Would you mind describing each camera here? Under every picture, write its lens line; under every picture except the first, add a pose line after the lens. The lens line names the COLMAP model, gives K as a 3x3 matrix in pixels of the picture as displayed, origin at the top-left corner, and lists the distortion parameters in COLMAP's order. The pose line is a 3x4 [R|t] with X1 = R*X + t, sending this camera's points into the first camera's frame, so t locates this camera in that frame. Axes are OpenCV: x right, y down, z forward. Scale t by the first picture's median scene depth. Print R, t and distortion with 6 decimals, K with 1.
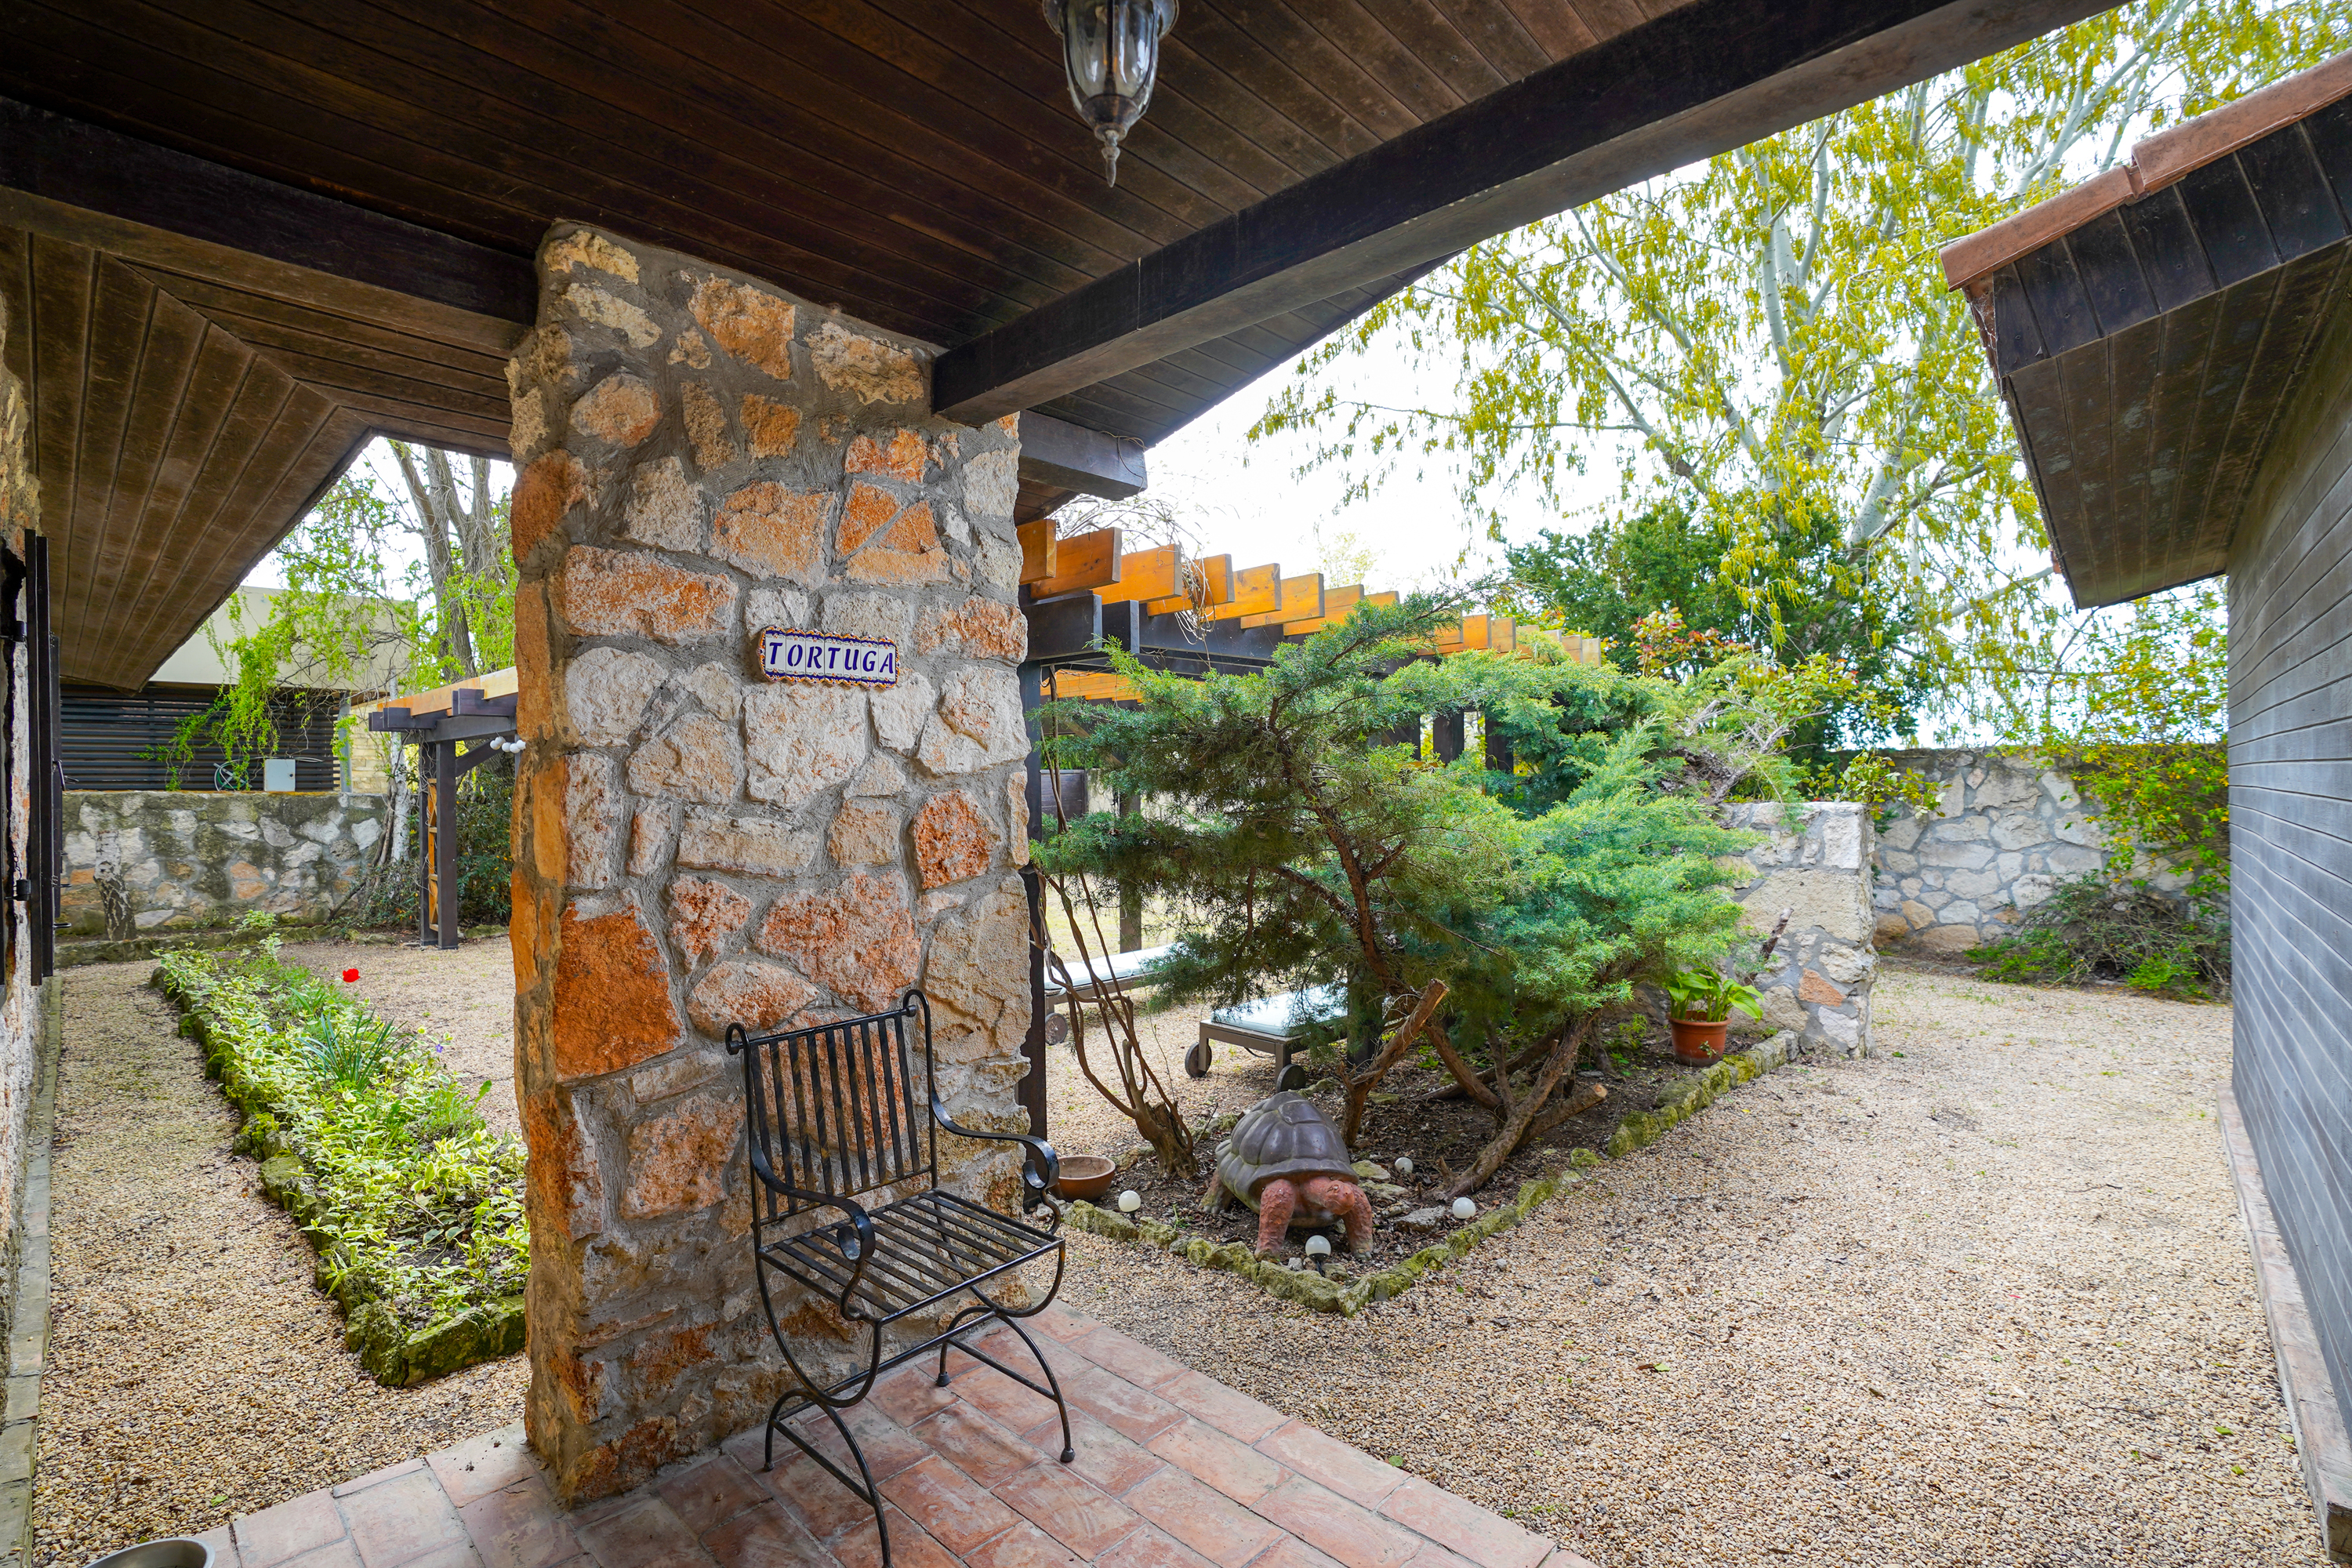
lens RADIAL K [[1083.6, 0, 1161.6], [0, 1083.6, 793.0], [0, 0, 1]] dist [-0.070120, 0.028632]
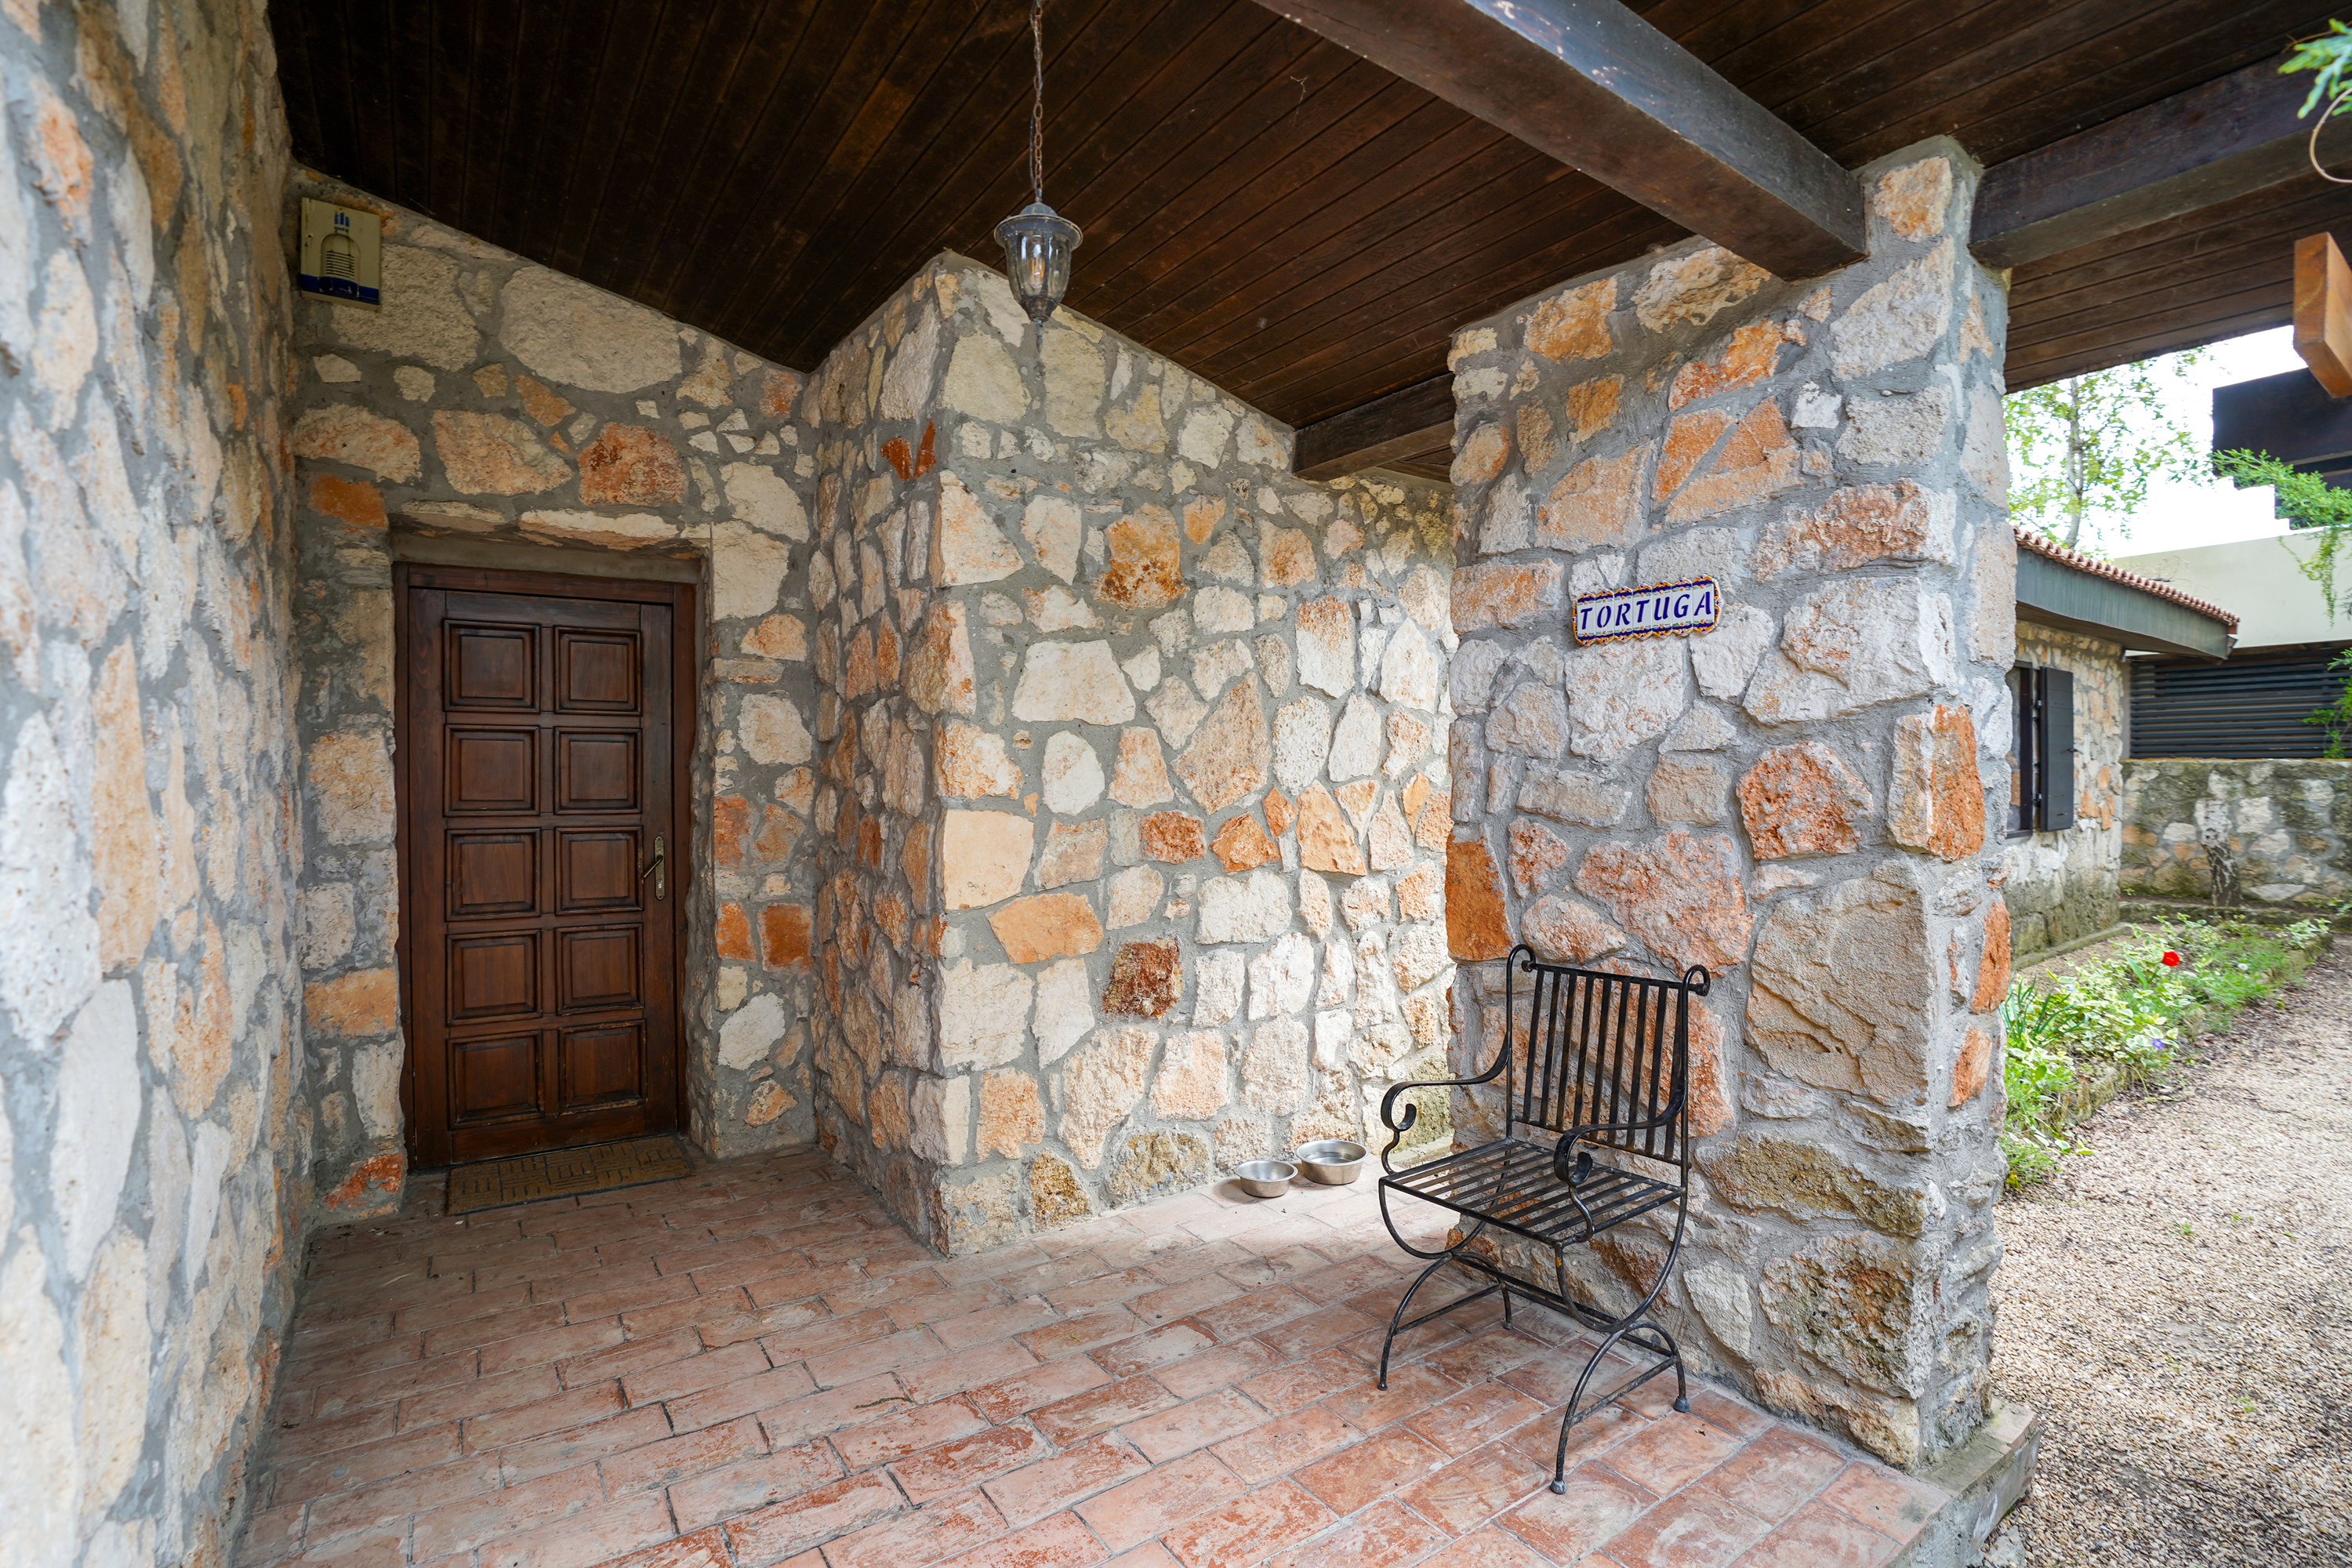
lens RADIAL K [[1083.6, 0, 1161.6], [0, 1083.6, 793.0], [0, 0, 1]] dist [-0.070120, 0.028632]
pose [[-0.202311, 0.026222, -0.978970, 0.745402], [0.000089, 0.999642, 0.026758, 0.015374], [0.979321, 0.005327, -0.202241, 0.760199]]
